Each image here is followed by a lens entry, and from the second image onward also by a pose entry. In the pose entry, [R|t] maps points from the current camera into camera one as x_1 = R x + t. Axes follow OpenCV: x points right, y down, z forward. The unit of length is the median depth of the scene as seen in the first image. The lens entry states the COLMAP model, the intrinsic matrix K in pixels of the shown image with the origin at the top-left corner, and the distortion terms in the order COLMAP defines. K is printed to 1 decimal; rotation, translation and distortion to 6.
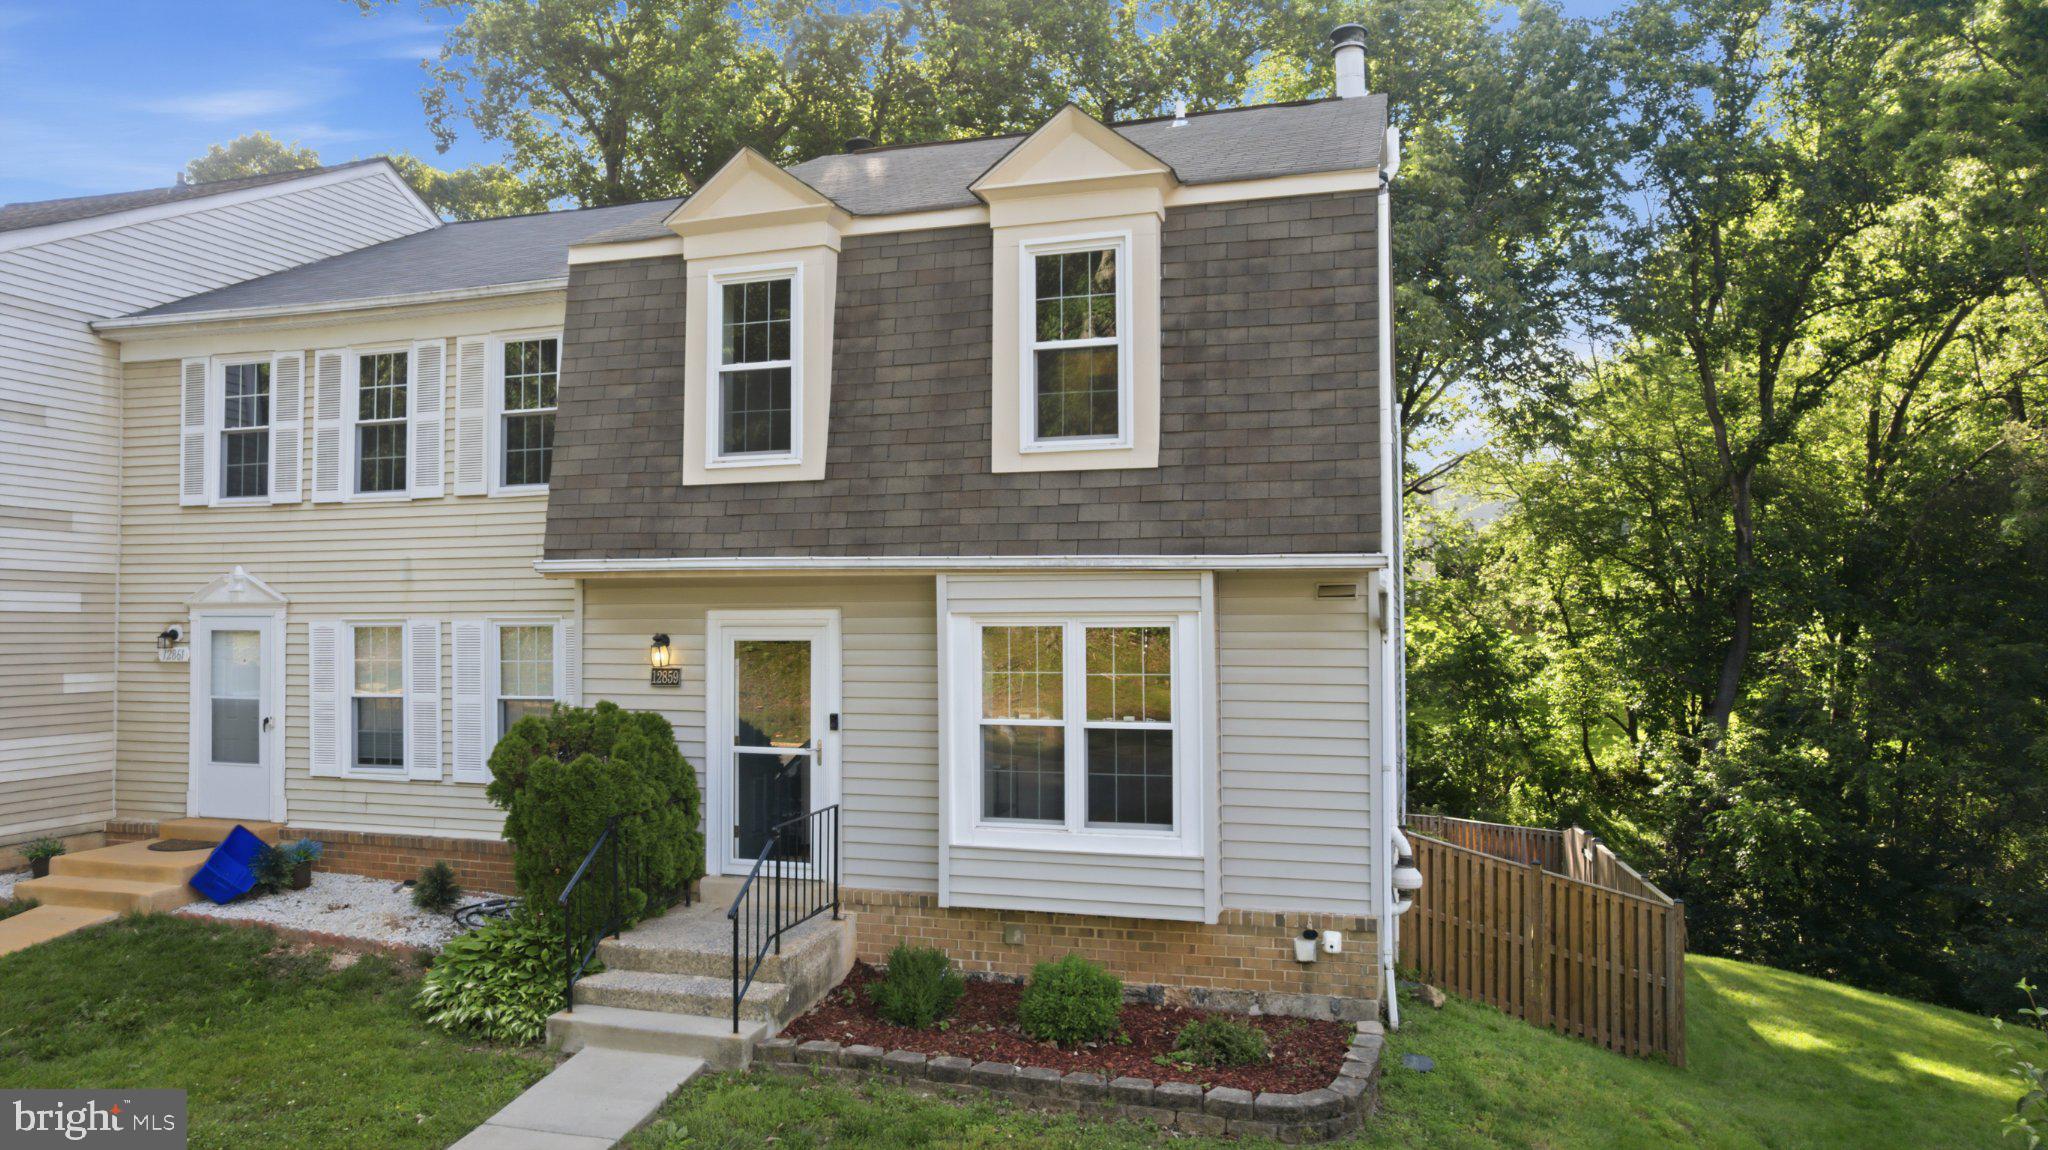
lens RADIAL K [[1374.4, 0, 1024.0], [0, 1374.4, 575.0], [0, 0, 1]] dist [-0.003402, 0.000351]
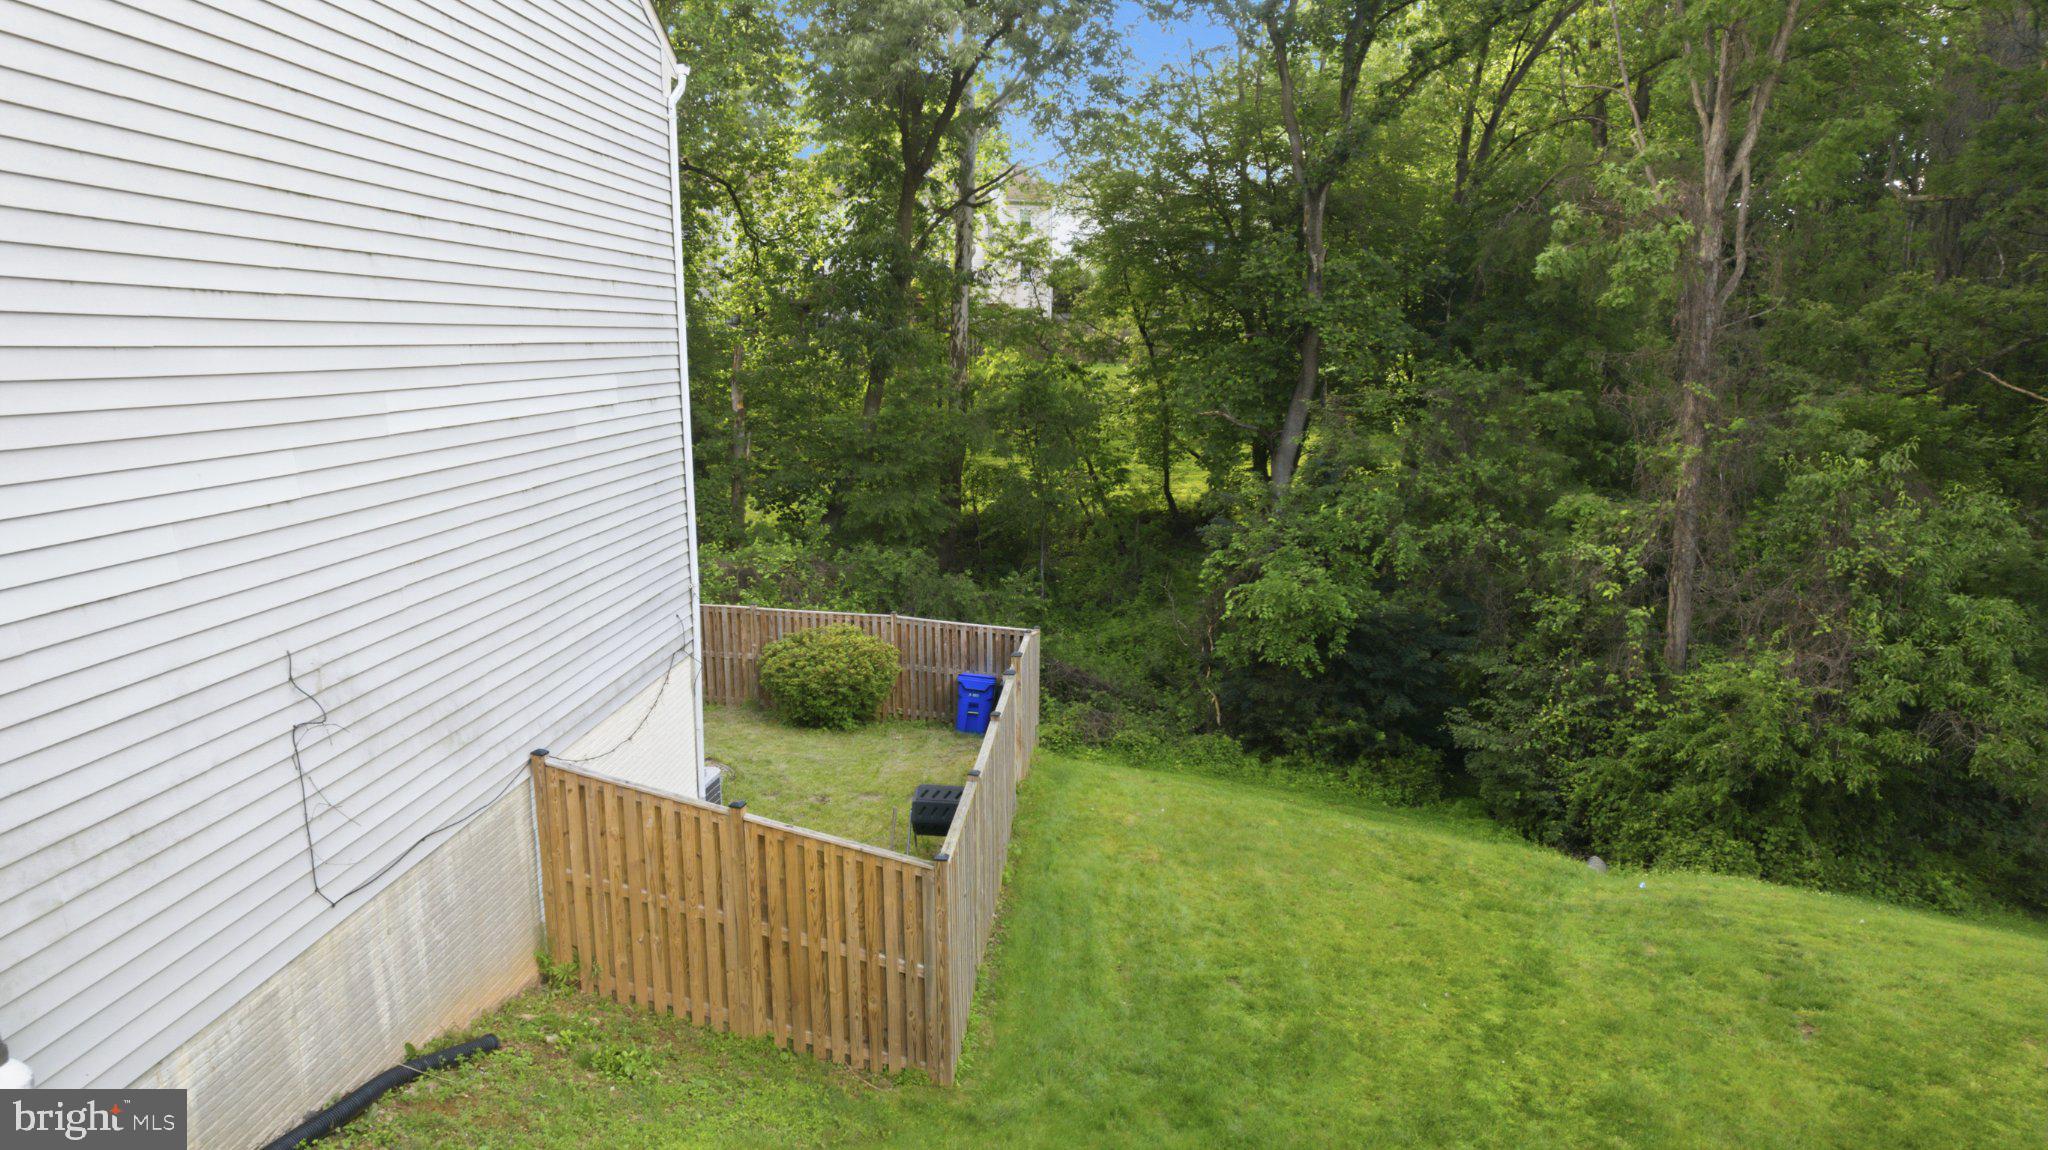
lens RADIAL K [[1367.7, 0, 1024.0], [0, 1367.7, 575.0], [0, 0, 1]] dist [-0.051808, -0.000371]
pose [[0.976509, -0.032937, 0.212945, 0.373141], [-0.011460, 0.978911, 0.203967, -0.022128], [-0.215172, -0.201616, 0.955538, 0.396799]]
